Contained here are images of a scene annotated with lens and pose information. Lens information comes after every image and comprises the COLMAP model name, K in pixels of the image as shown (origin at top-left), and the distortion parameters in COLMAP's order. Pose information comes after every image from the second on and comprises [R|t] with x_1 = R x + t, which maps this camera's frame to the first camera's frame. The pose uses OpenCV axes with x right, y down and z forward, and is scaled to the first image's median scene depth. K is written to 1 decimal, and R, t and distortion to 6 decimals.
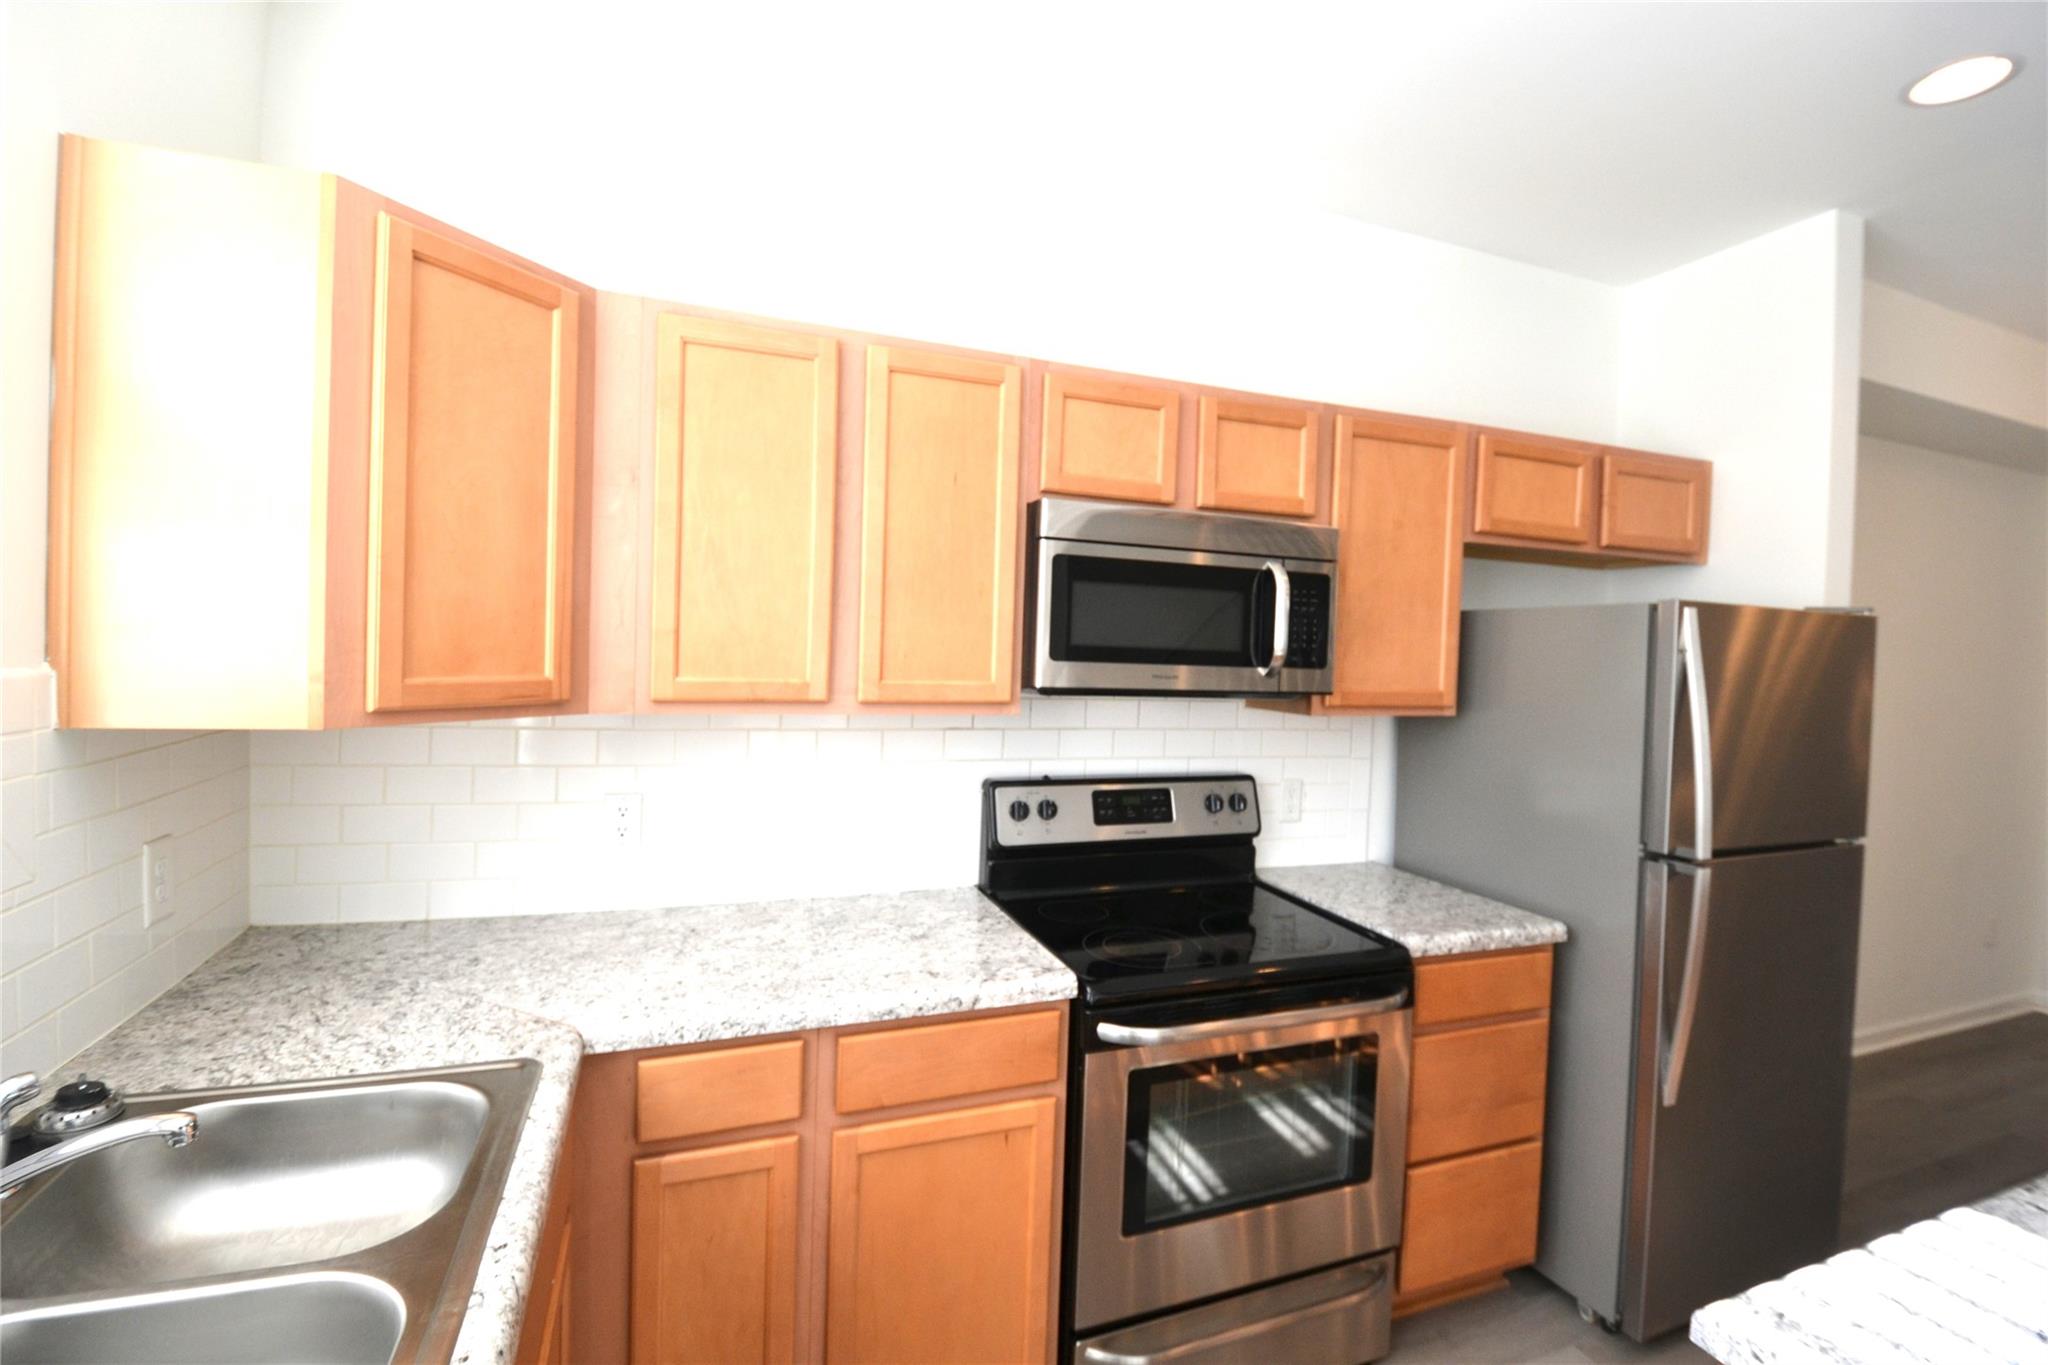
lens RADIAL K [[907.5, 0, 1030.1], [0, 907.5, 669.5], [0, 0, 1]] dist [0.018444, -0.026272]
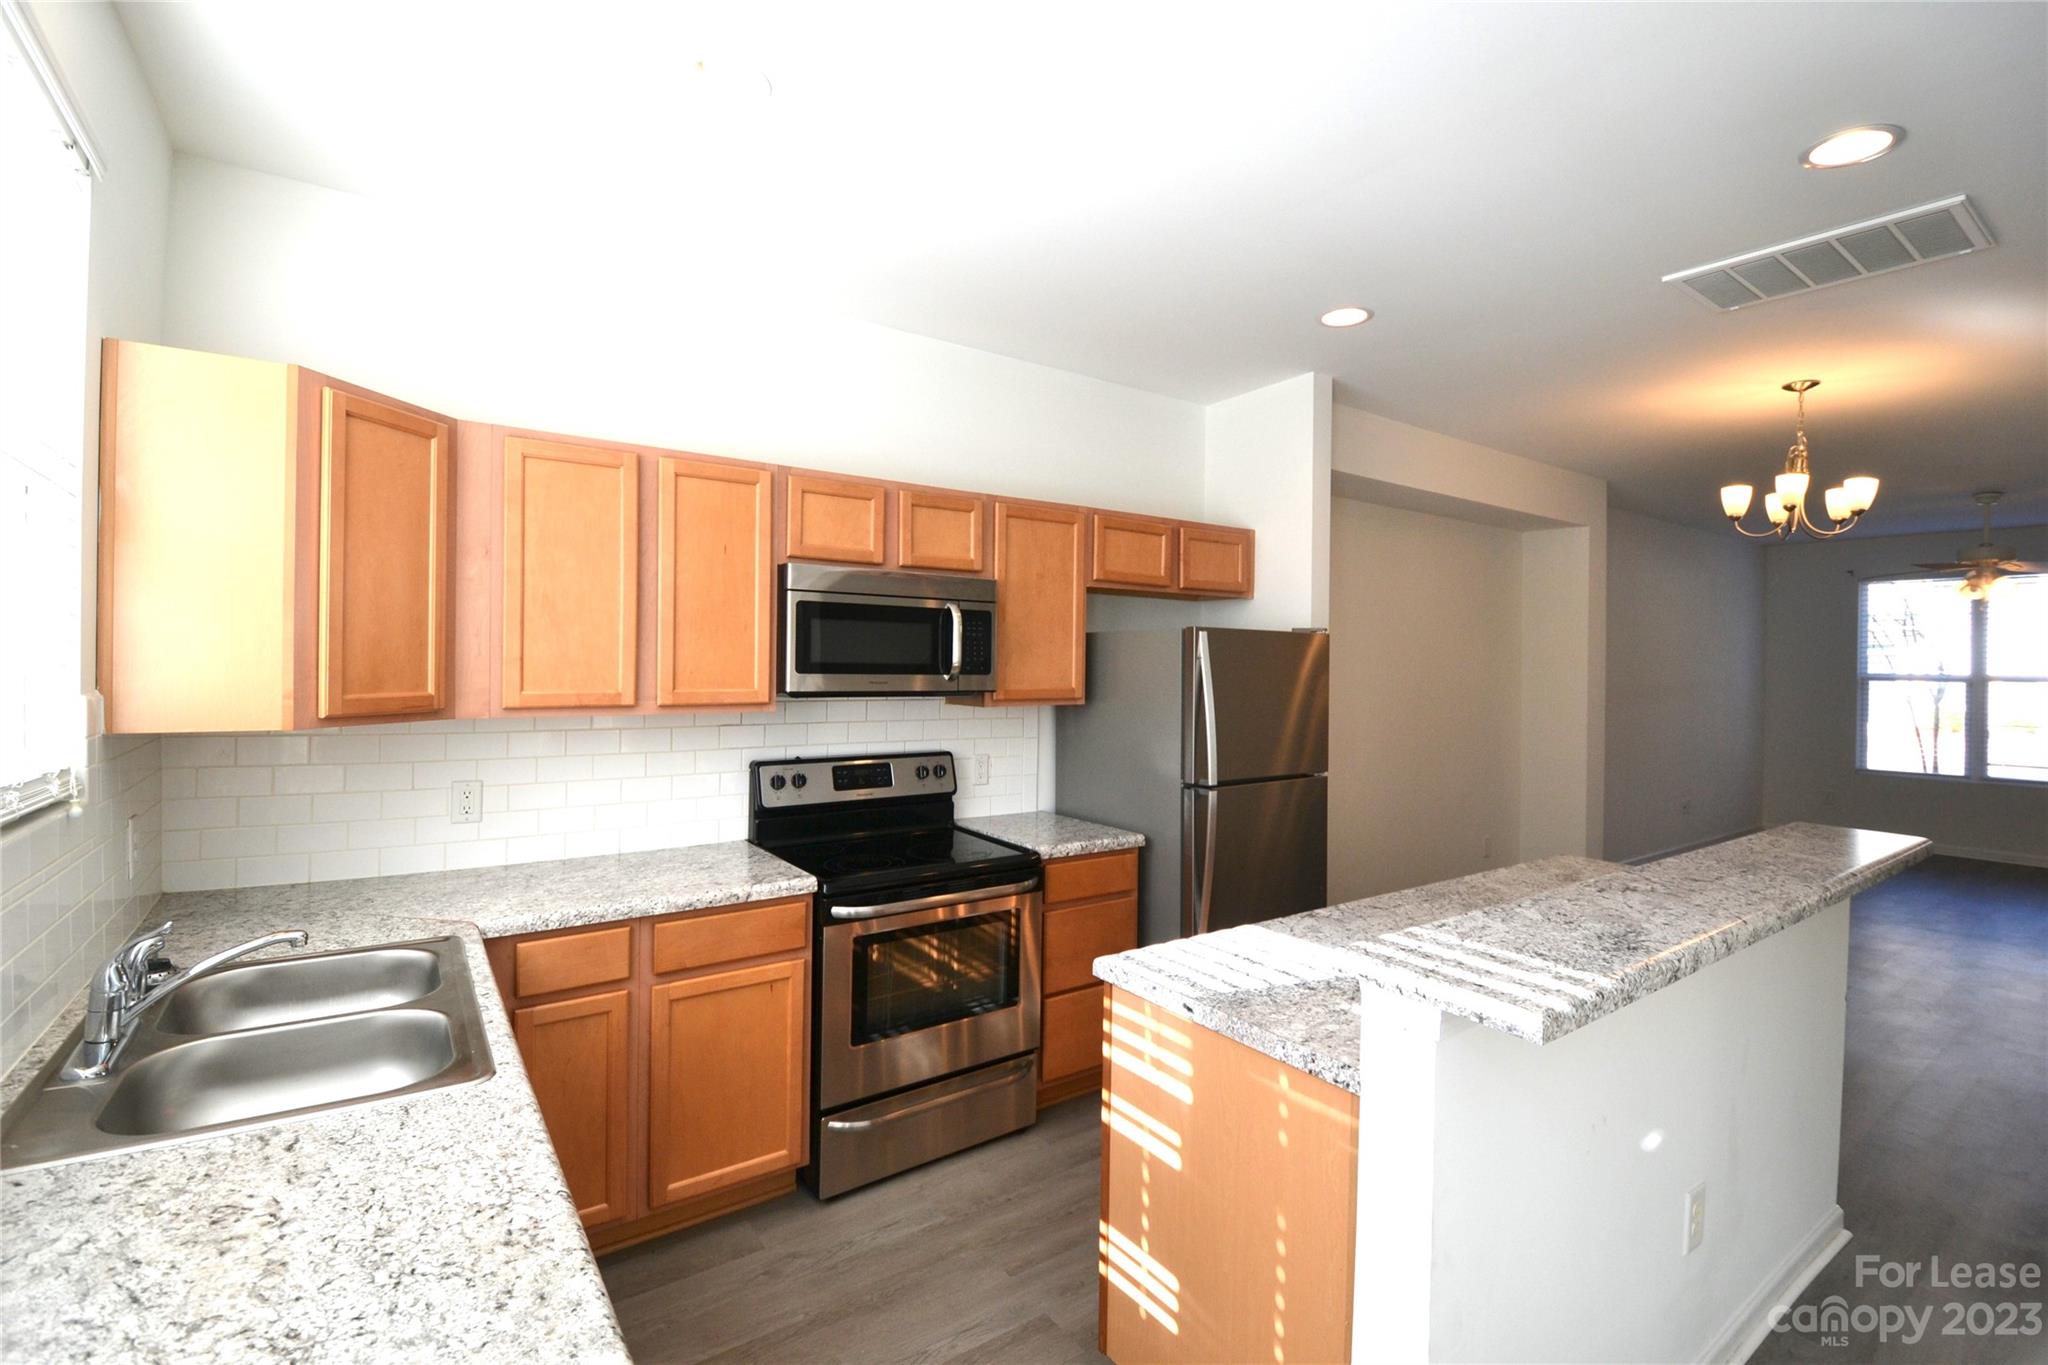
lens RADIAL K [[907.5, 0, 1030.1], [0, 907.5, 669.5], [0, 0, 1]] dist [0.018444, -0.026272]
pose [[0.968504, -0.023015, 0.247933, 0.023543], [0.026164, 0.999613, -0.009414, 0.007528], [-0.247621, 0.015604, 0.968731, -0.498421]]
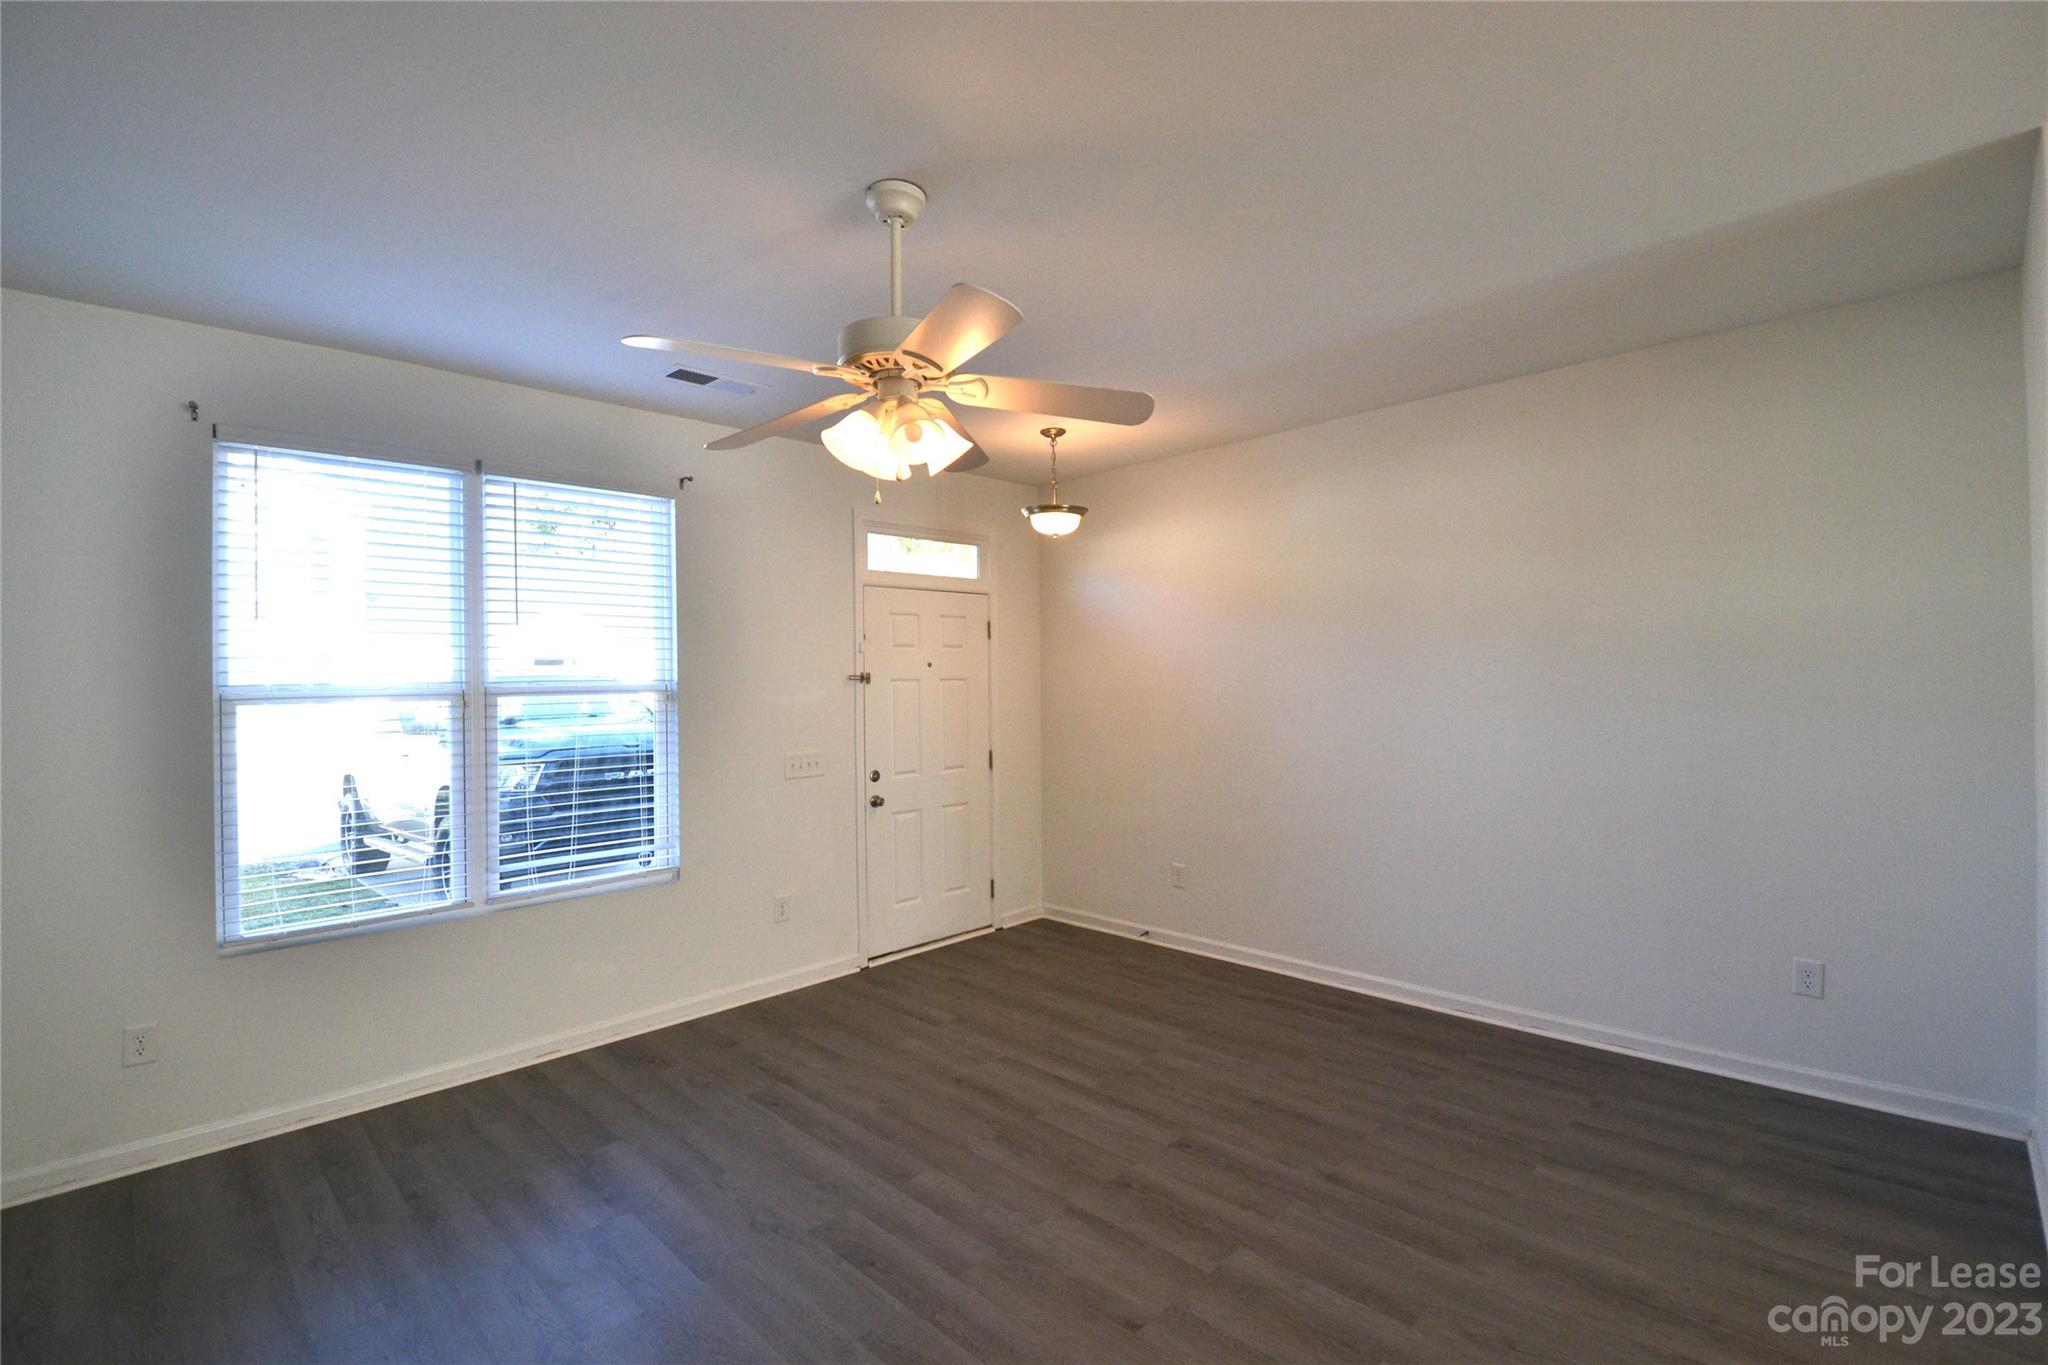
lens RADIAL K [[912.2, 0, 1032.3], [0, 912.2, 669.8], [0, 0, 1]] dist [0.023383, -0.026628]
pose [[-0.414170, -0.013689, 0.910096, 2.837387], [0.028182, 0.999215, 0.027854, 0.054212], [-0.909763, 0.037185, -0.413459, 2.043700]]
